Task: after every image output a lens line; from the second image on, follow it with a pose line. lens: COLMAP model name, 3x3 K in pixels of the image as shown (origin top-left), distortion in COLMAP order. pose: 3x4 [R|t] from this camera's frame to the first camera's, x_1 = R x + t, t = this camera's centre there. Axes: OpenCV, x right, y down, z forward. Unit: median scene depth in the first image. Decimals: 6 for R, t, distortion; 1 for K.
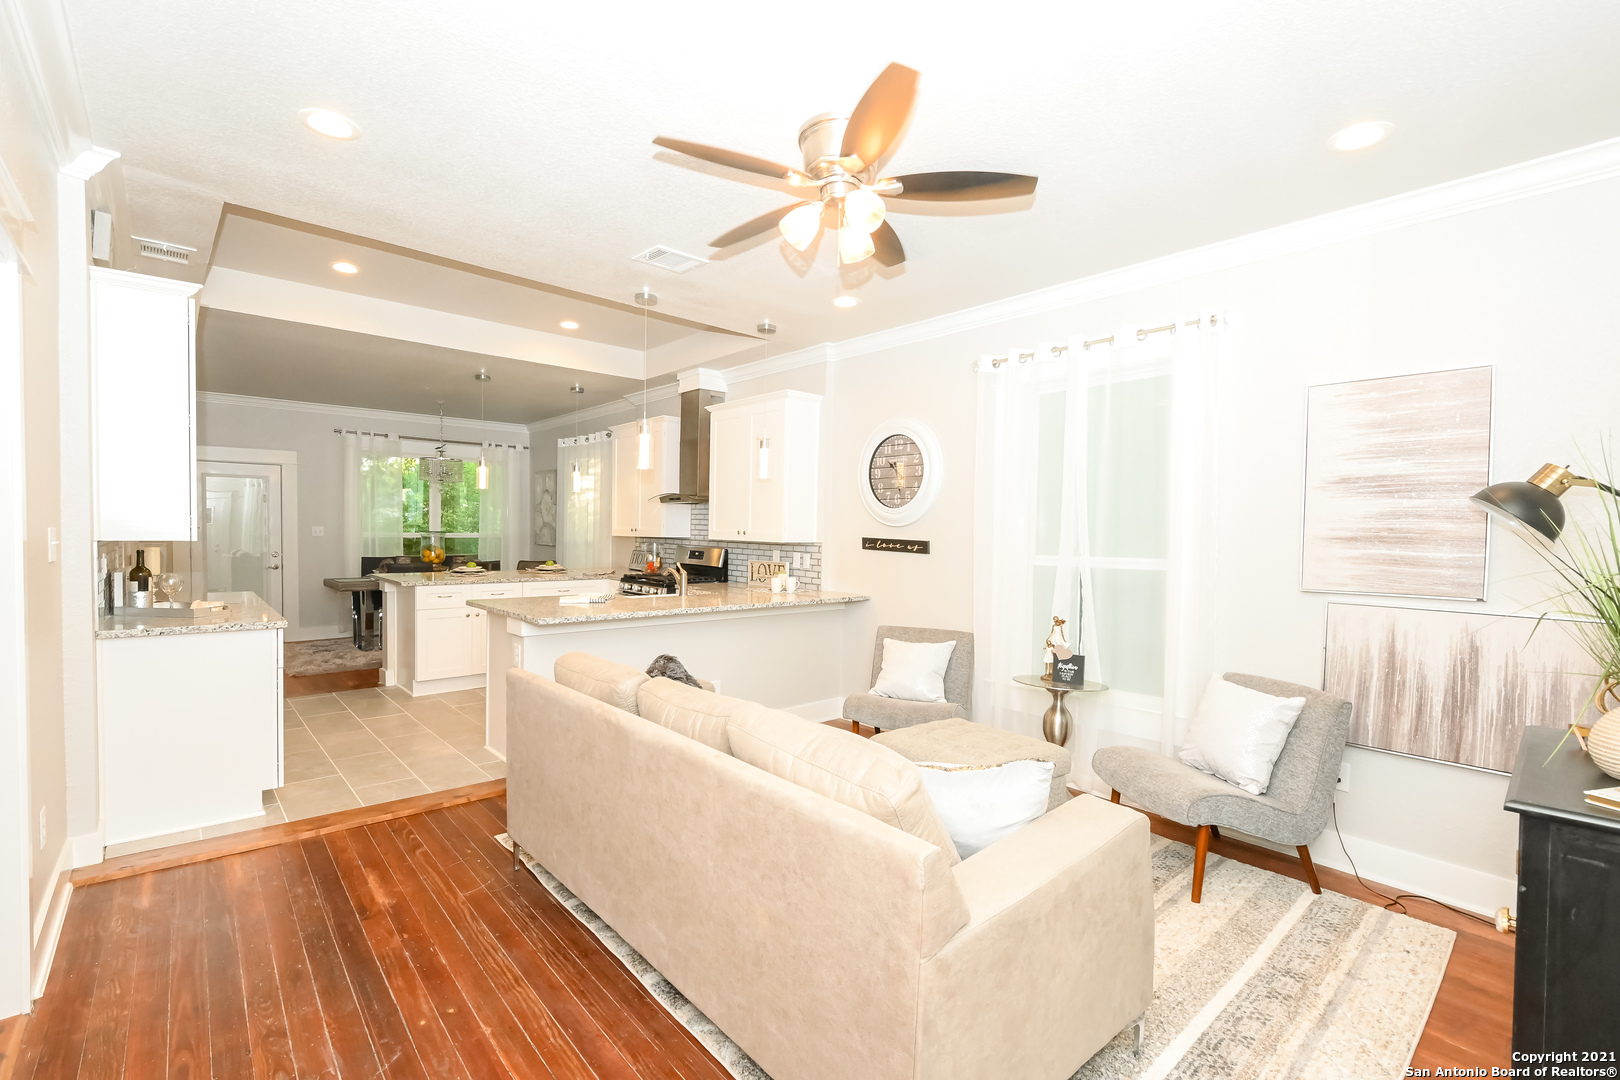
lens RADIAL K [[714.6, 0, 785.2], [0, 714.6, 552.4], [0, 0, 1]] dist [0.000399, -0.000232]
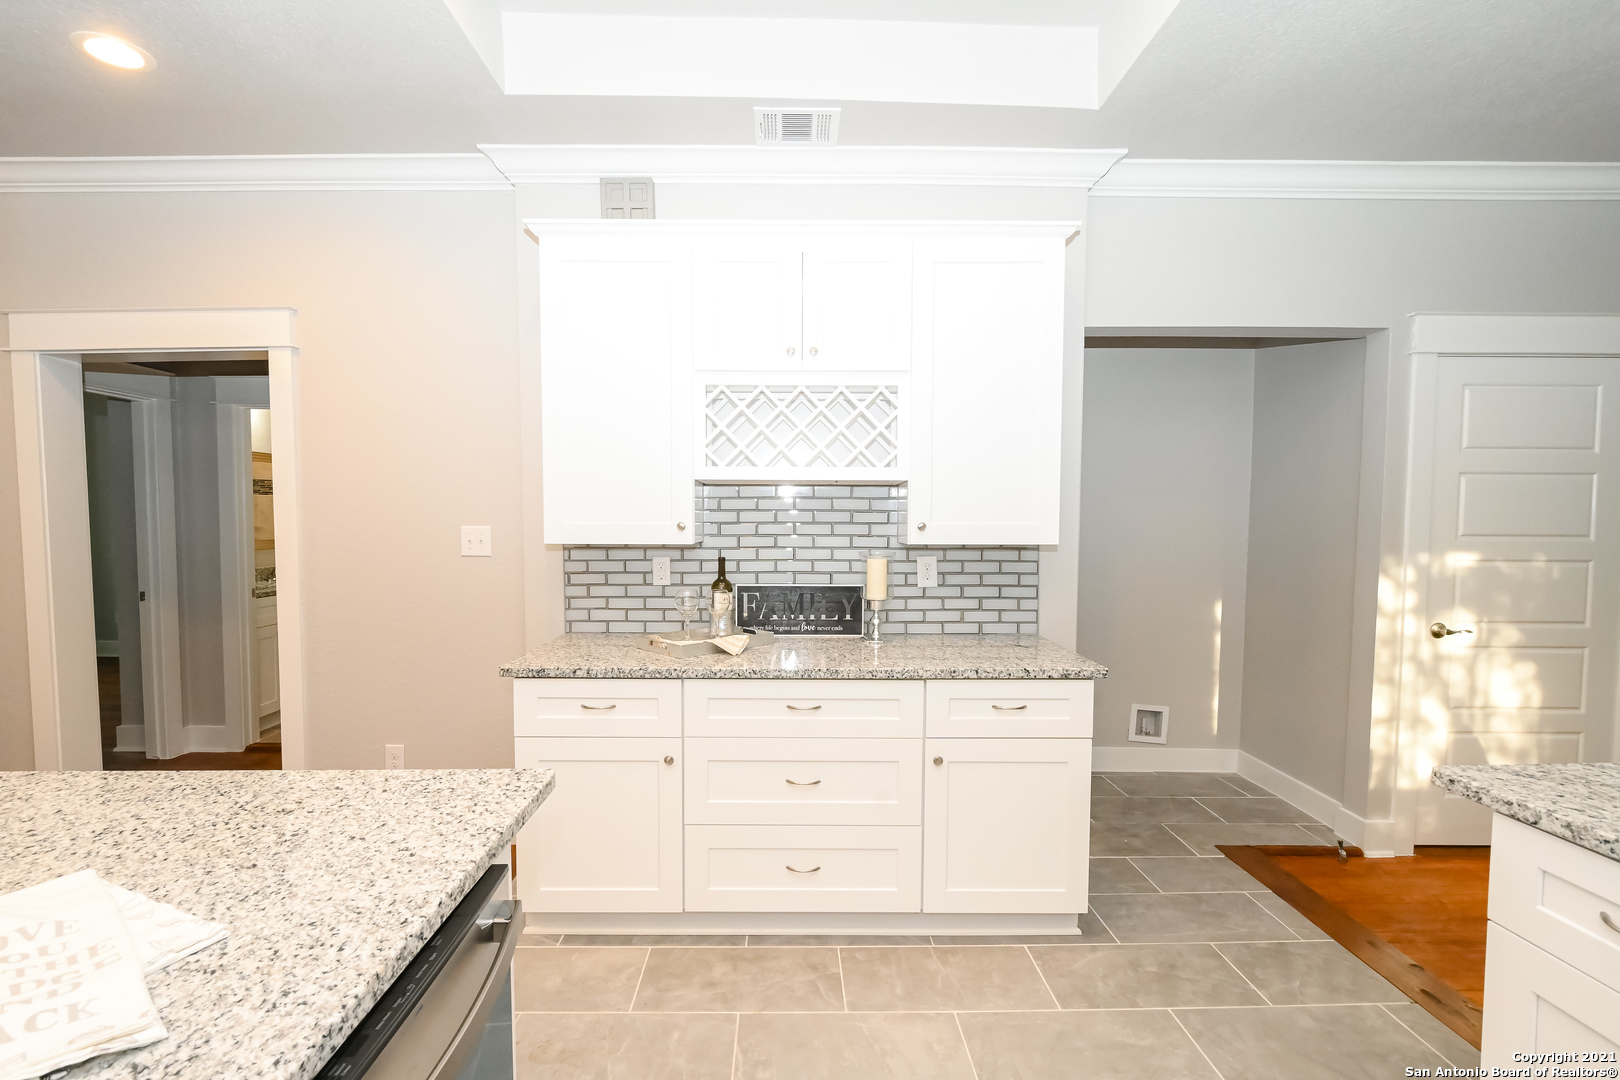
lens RADIAL K [[709.2, 0, 793.3], [0, 709.2, 553.5], [0, 0, 1]] dist [-0.001514, -0.003314]
pose [[-0.648925, 0.017354, -0.760654, -0.325230], [-0.035398, 0.997969, 0.052967, -0.045962], [0.760028, 0.061297, -0.646993, 1.401059]]
